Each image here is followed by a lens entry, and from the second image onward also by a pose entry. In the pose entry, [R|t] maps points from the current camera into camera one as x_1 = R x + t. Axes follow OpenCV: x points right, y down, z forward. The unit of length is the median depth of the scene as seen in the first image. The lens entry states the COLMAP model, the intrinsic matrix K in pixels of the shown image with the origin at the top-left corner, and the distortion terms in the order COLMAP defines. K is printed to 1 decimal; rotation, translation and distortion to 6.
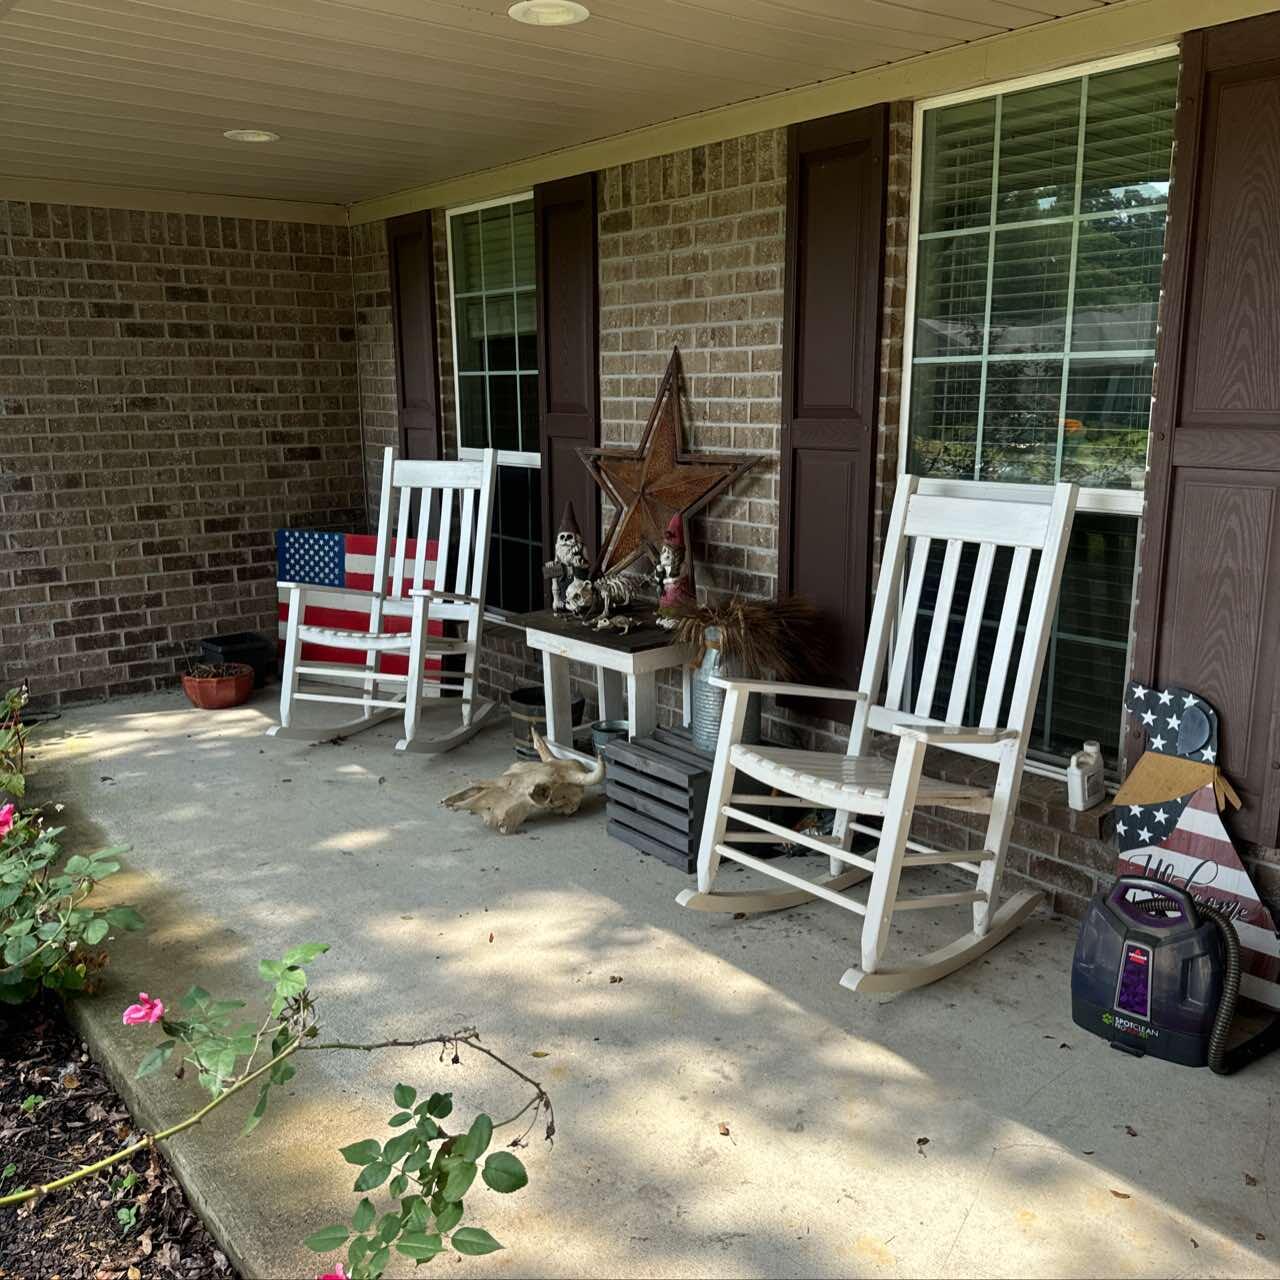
lens RADIAL K [[1206.3, 0, 644.3], [0, 1206.3, 642.9], [0, 0, 1]] dist [-0.003736, 0.000000]
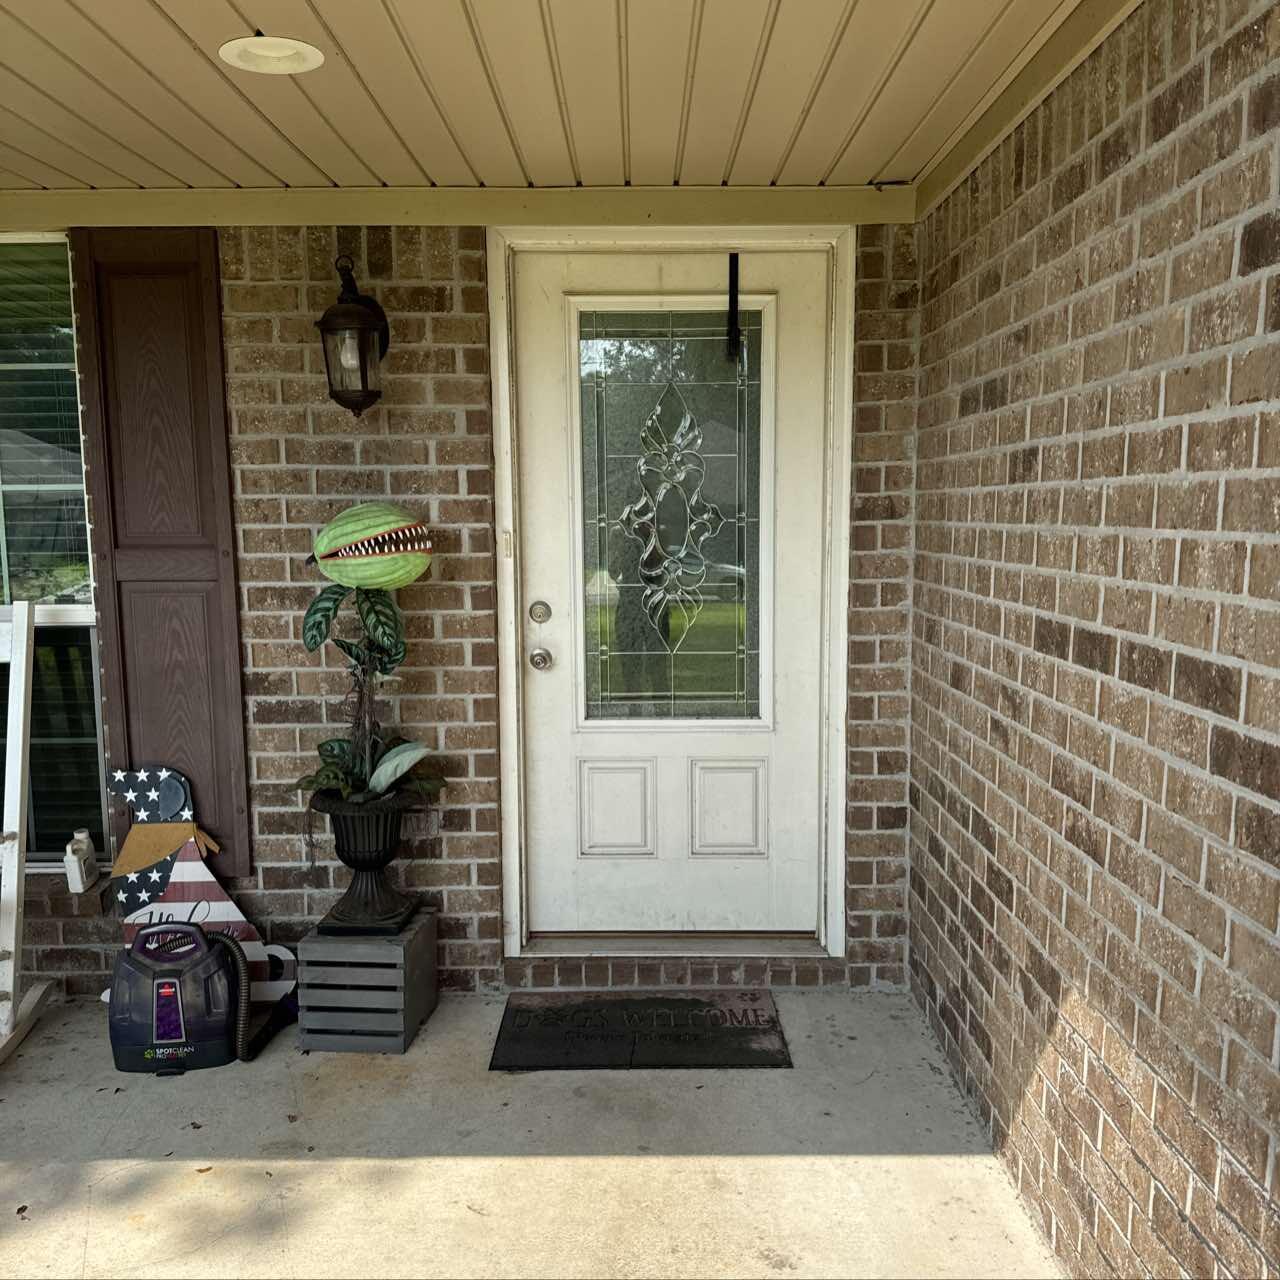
lens RADIAL K [[1206.3, 0, 639.5], [0, 1206.3, 641.7], [0, 0, 1]] dist [-0.003736, 0.000000]
pose [[0.629258, -0.092738, 0.771644, -0.157742], [0.170590, 0.985124, -0.020718, 0.023856], [-0.758244, 0.144672, 0.635717, -0.133640]]
